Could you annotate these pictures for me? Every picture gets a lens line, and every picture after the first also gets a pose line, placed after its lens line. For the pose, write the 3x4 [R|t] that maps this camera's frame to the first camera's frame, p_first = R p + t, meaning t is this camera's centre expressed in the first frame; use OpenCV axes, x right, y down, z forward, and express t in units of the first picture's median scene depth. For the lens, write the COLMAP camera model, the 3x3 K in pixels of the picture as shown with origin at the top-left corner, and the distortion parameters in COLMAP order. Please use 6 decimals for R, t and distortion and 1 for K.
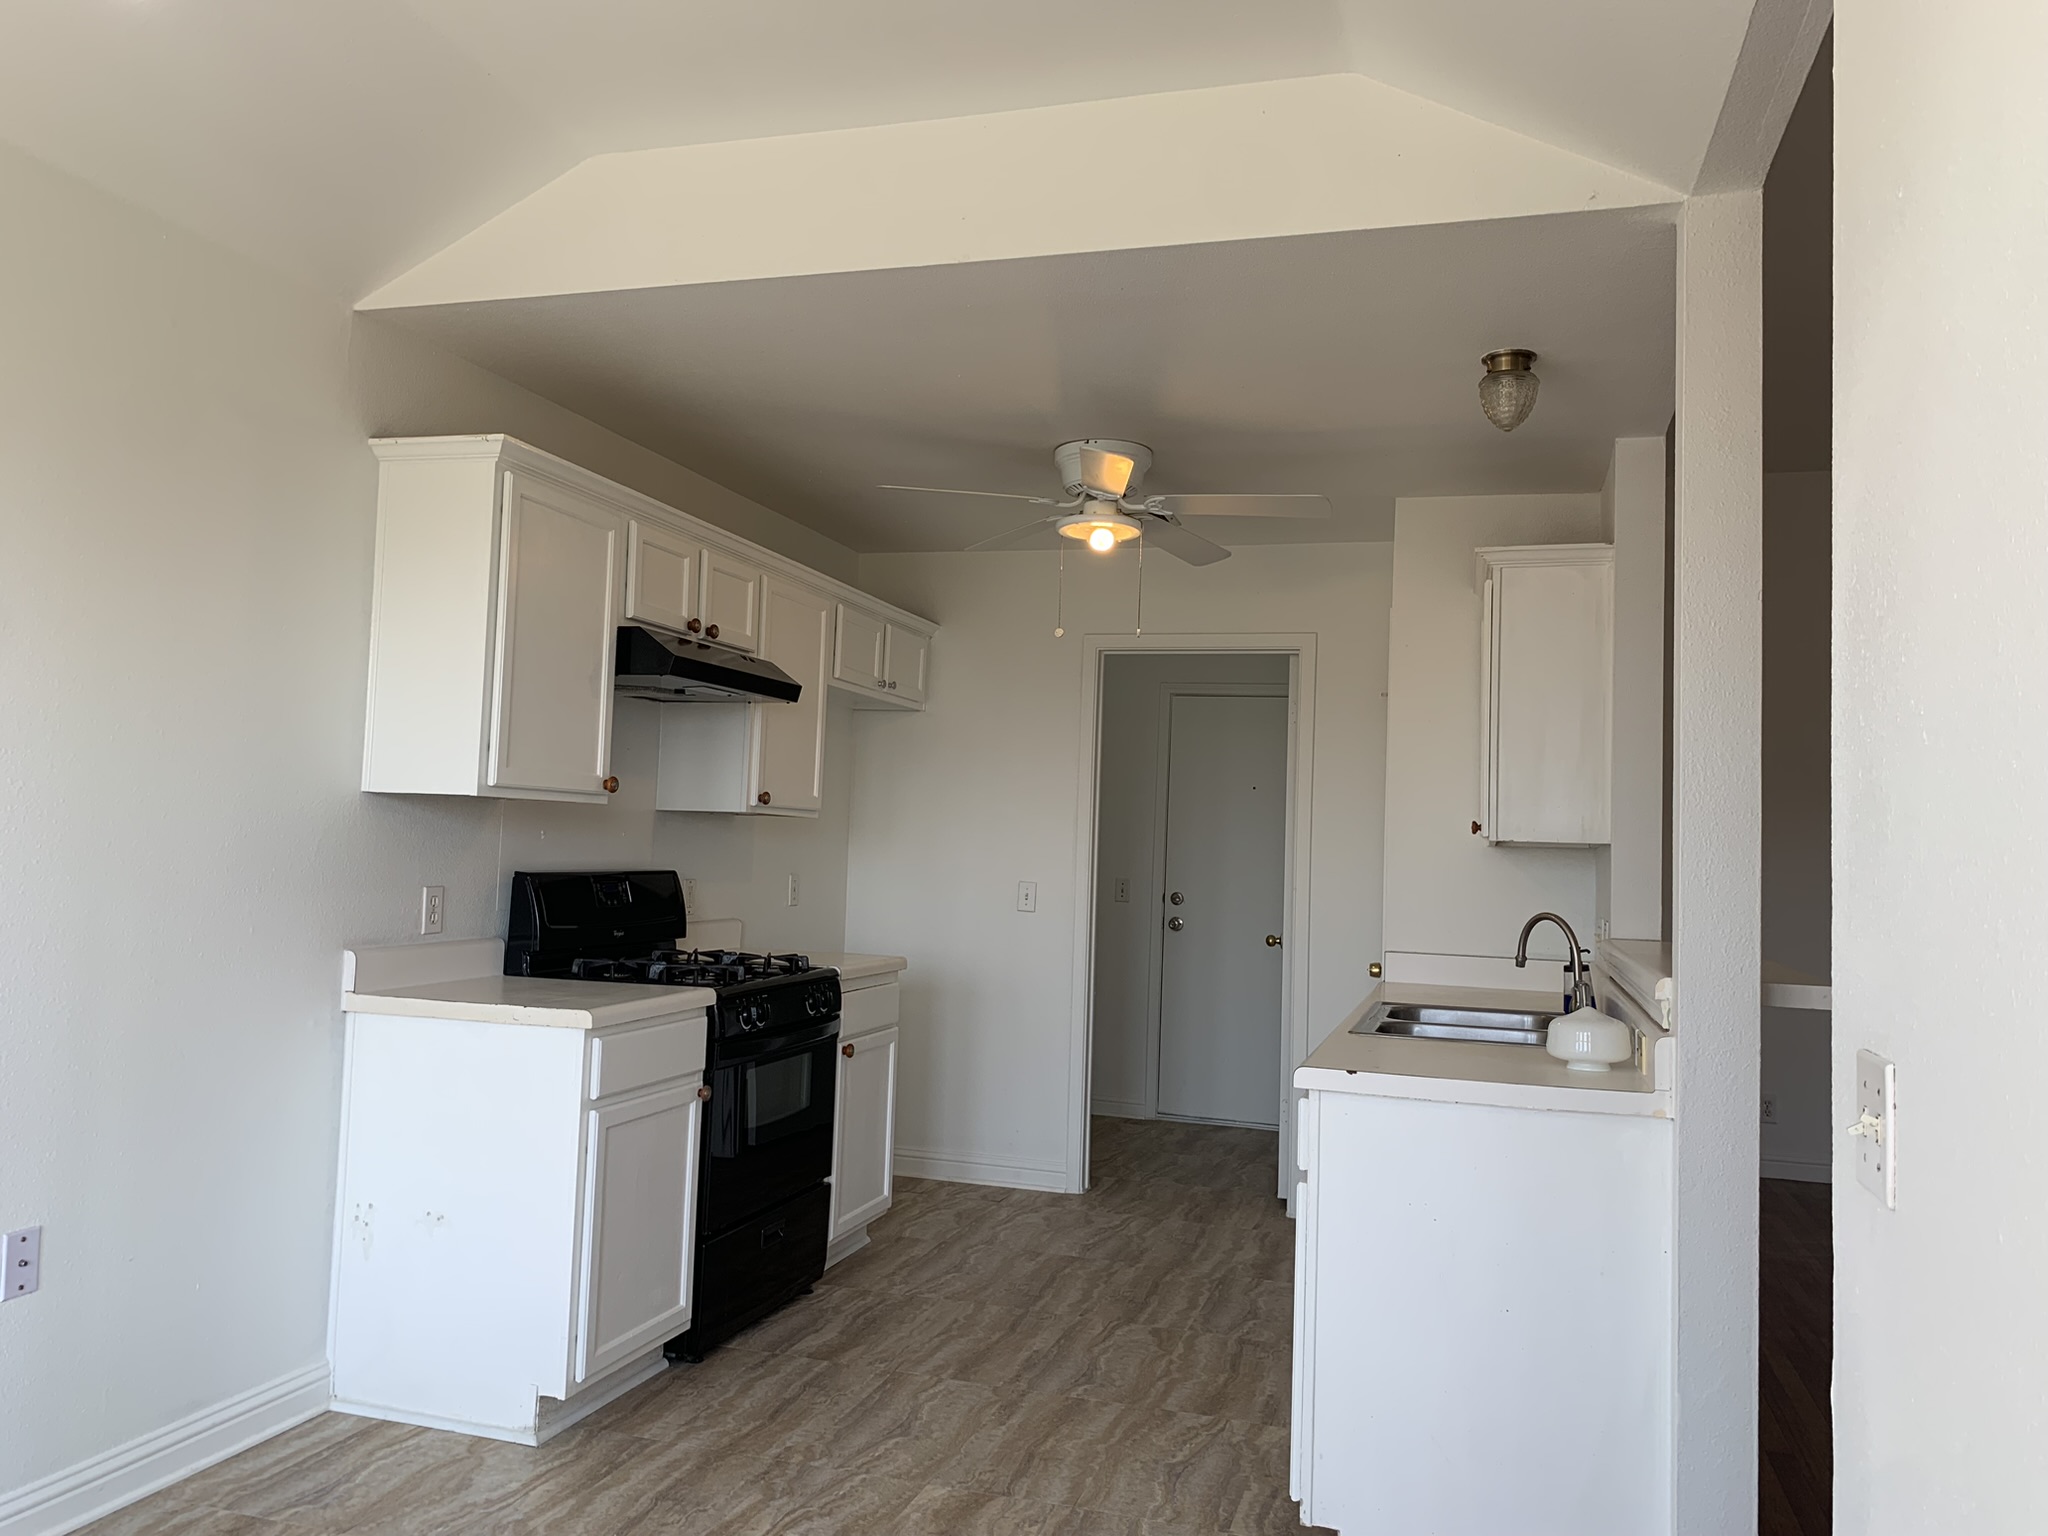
lens RADIAL K [[1565.0, 0, 1006.8], [0, 1565.0, 772.5], [0, 0, 1]] dist [0.011579, 0.001989]
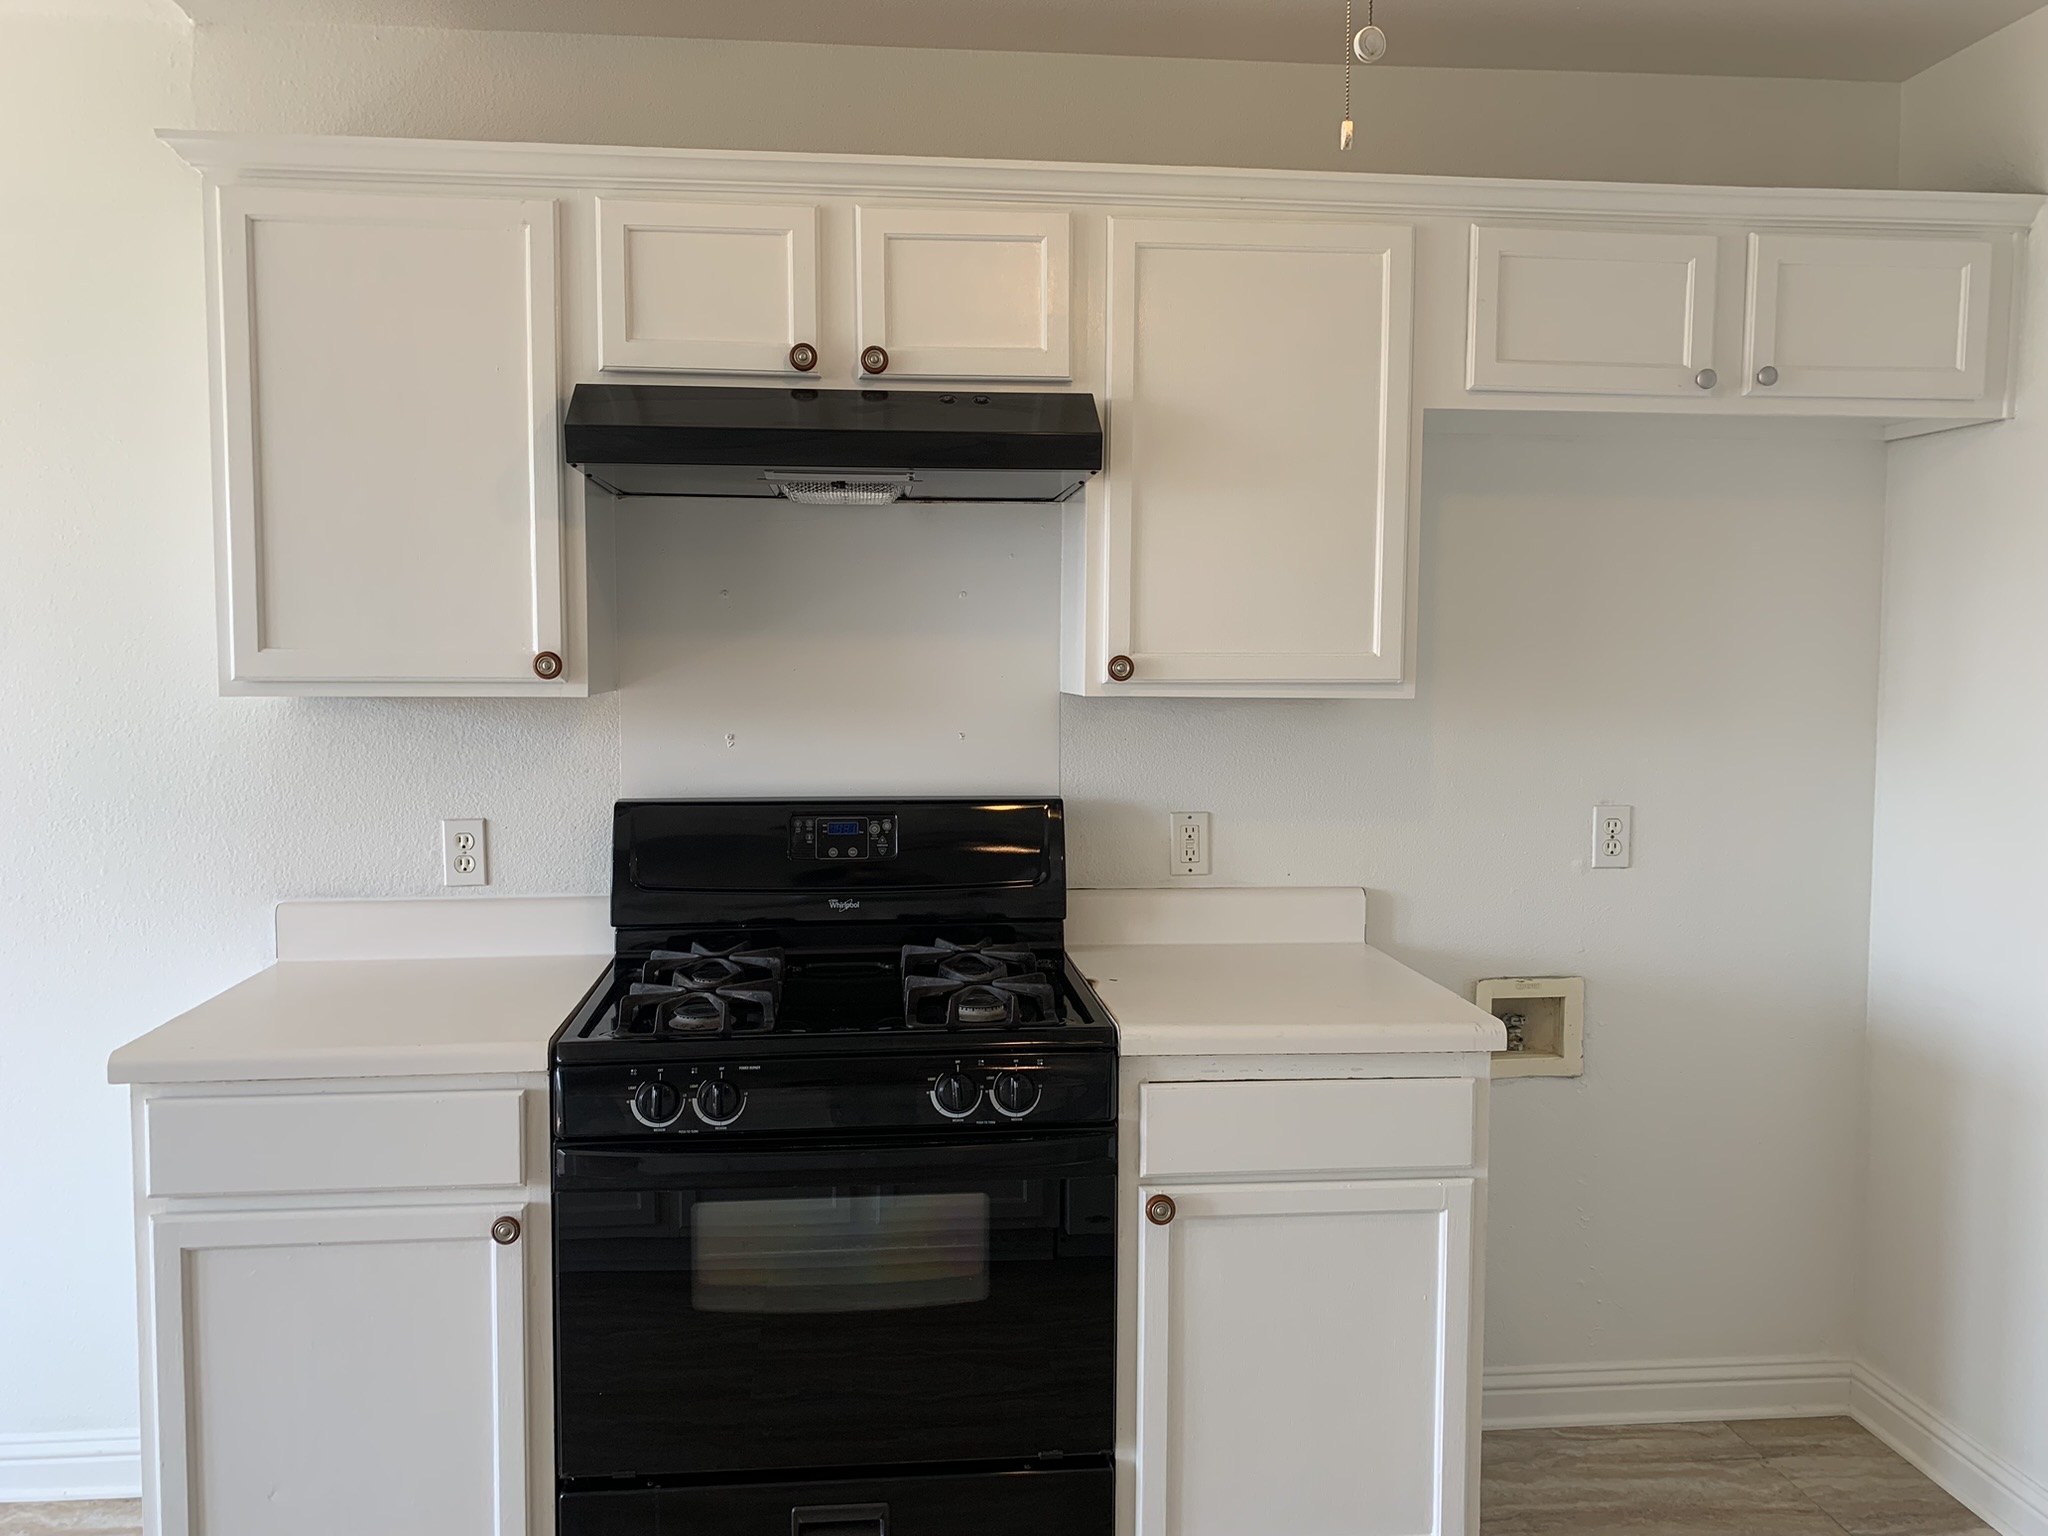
lens RADIAL K [[1551.8, 0, 1008.4], [0, 1551.8, 761.5], [0, 0, 1]] dist [0.060323, -0.065573]
pose [[0.392022, 0.033183, -0.919357, 0.326740], [0.051288, 0.997007, 0.057855, 0.017321], [0.918525, -0.069833, 0.389146, 0.842603]]
